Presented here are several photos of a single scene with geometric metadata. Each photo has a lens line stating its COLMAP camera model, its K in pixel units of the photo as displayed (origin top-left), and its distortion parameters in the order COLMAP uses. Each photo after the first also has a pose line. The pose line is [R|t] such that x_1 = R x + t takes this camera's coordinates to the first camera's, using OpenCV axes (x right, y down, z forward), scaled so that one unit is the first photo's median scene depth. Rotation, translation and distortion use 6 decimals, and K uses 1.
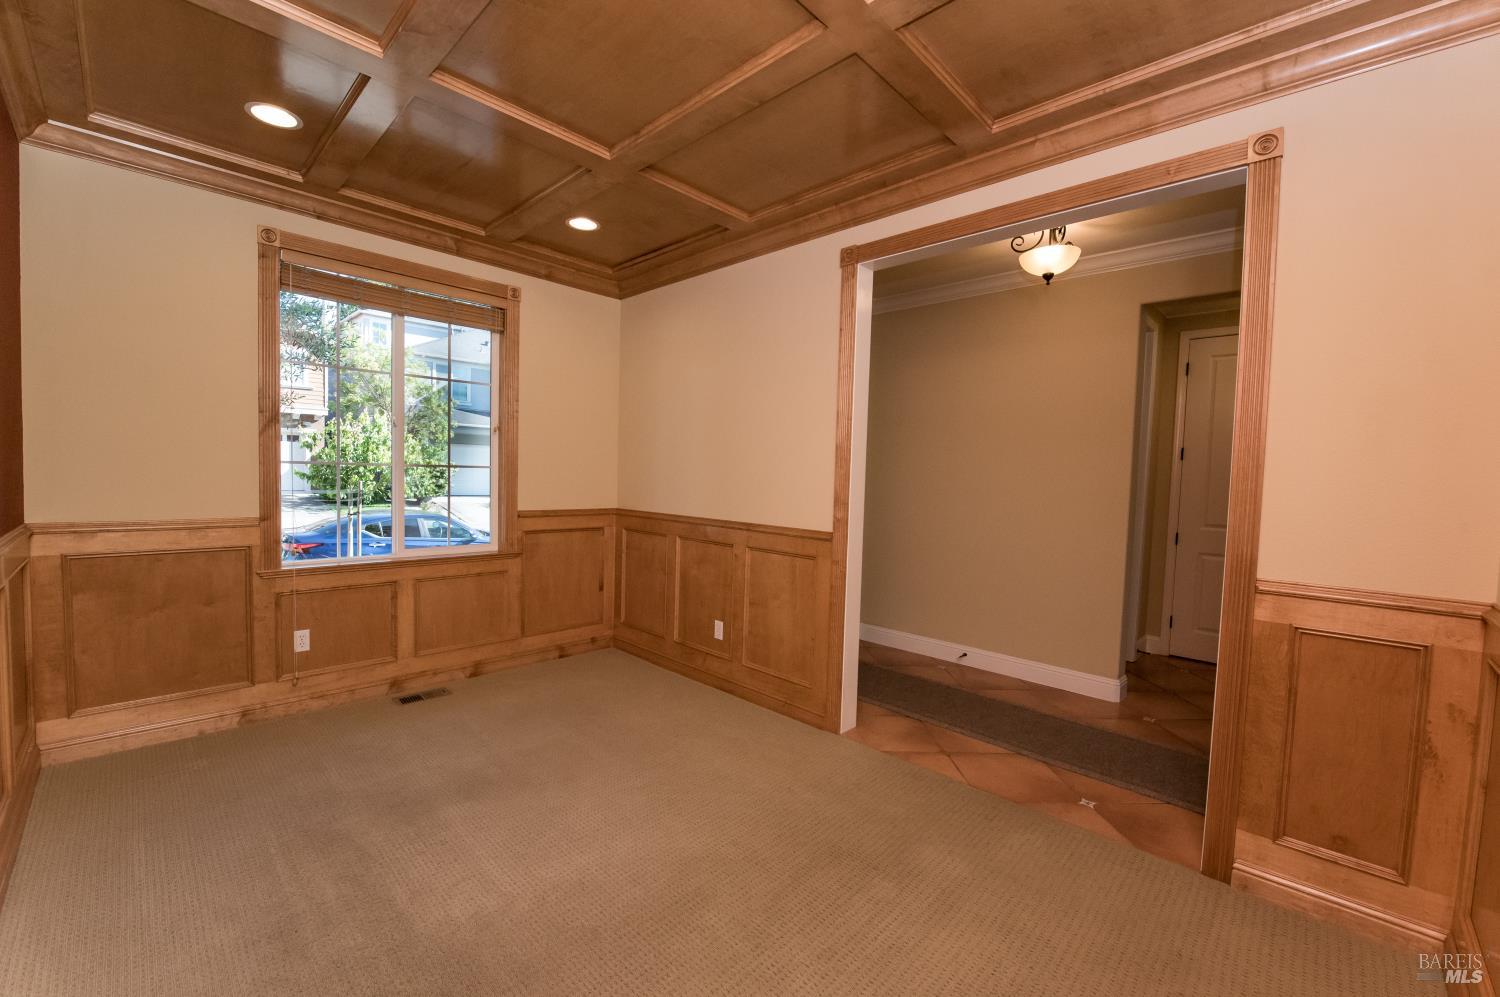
lens RADIAL K [[604.4, 0, 750.0], [0, 604.4, 498.5], [0, 0, 1]] dist [-0.017783, 0.000098]
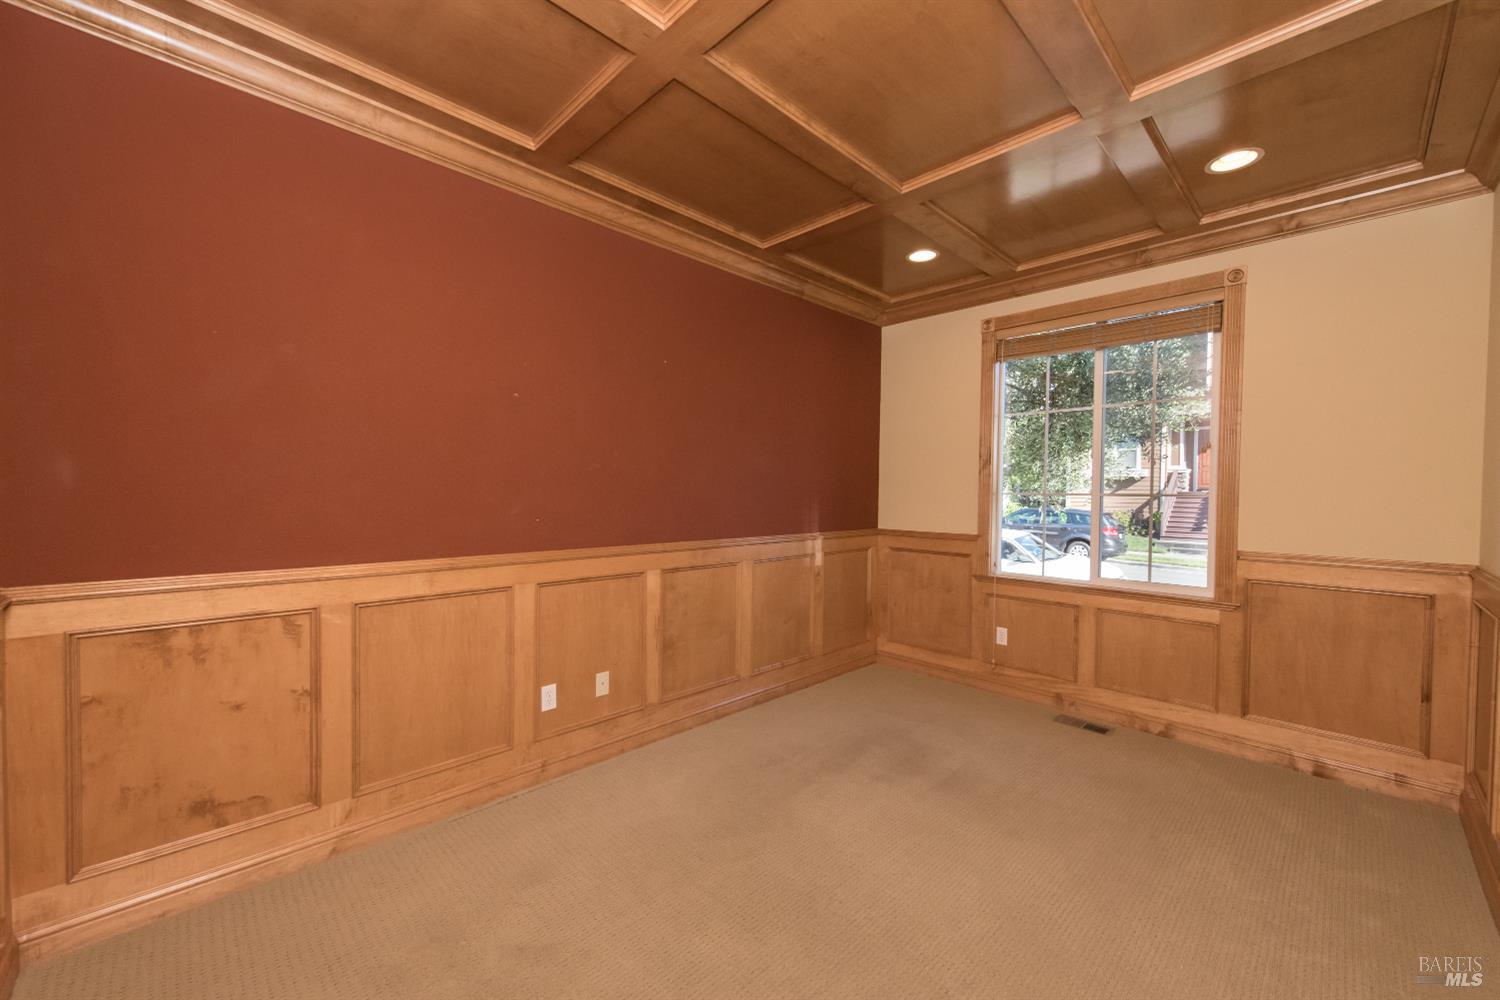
lens RADIAL K [[587.6, 0, 747.0], [0, 587.6, 504.5], [0, 0, 1]] dist [0.000684, 0.000068]
pose [[-0.026765, -0.008942, -0.999602, 0.463166], [-0.054876, 0.998465, -0.007463, 0.001241], [0.998134, 0.054654, -0.027214, 0.458046]]
